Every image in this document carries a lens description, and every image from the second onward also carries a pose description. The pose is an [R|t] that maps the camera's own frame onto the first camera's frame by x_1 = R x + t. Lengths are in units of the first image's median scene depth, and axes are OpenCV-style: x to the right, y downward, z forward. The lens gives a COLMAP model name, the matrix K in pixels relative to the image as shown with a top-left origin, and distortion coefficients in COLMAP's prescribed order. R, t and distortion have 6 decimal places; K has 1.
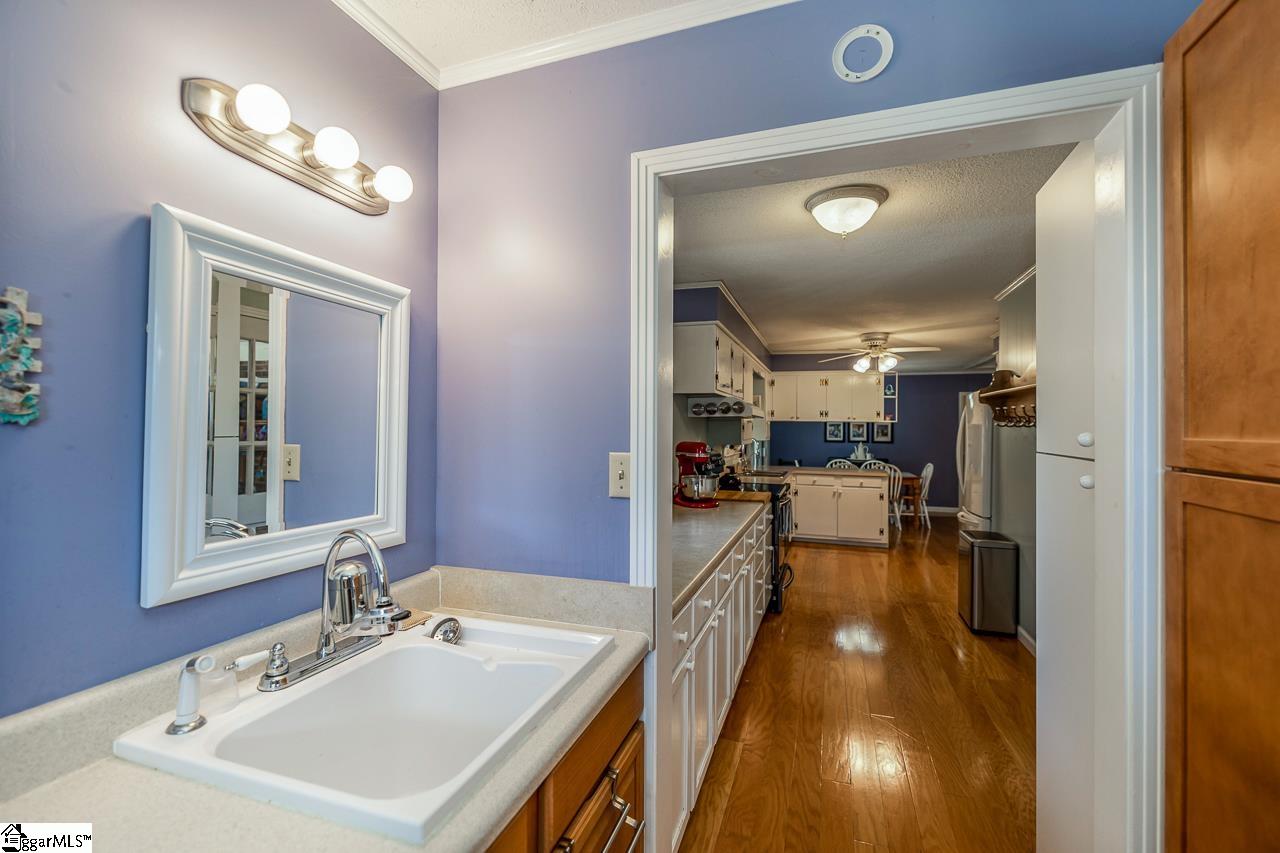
lens RADIAL K [[553.4, 0, 640.0], [0, 553.4, 423.5], [0, 0, 1]] dist [-0.004652, 0.000097]
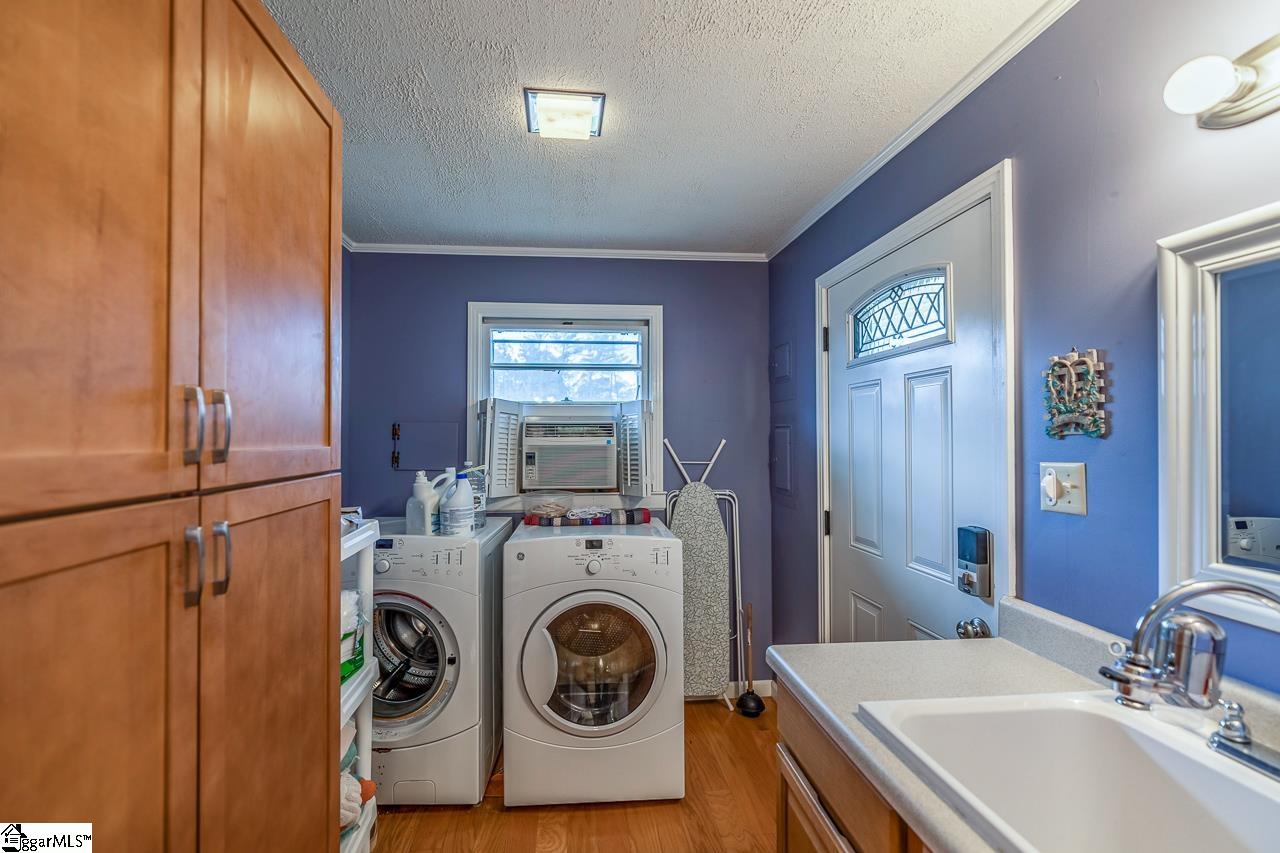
lens RADIAL K [[553.4, 0, 639.6], [0, 553.4, 431.6], [0, 0, 1]] dist [-0.004652, 0.000097]
pose [[-0.885225, -0.007311, -0.465105, 0.657463], [0.004003, 0.999720, -0.023334, 0.013079], [0.465145, -0.022518, -0.884948, 1.676530]]
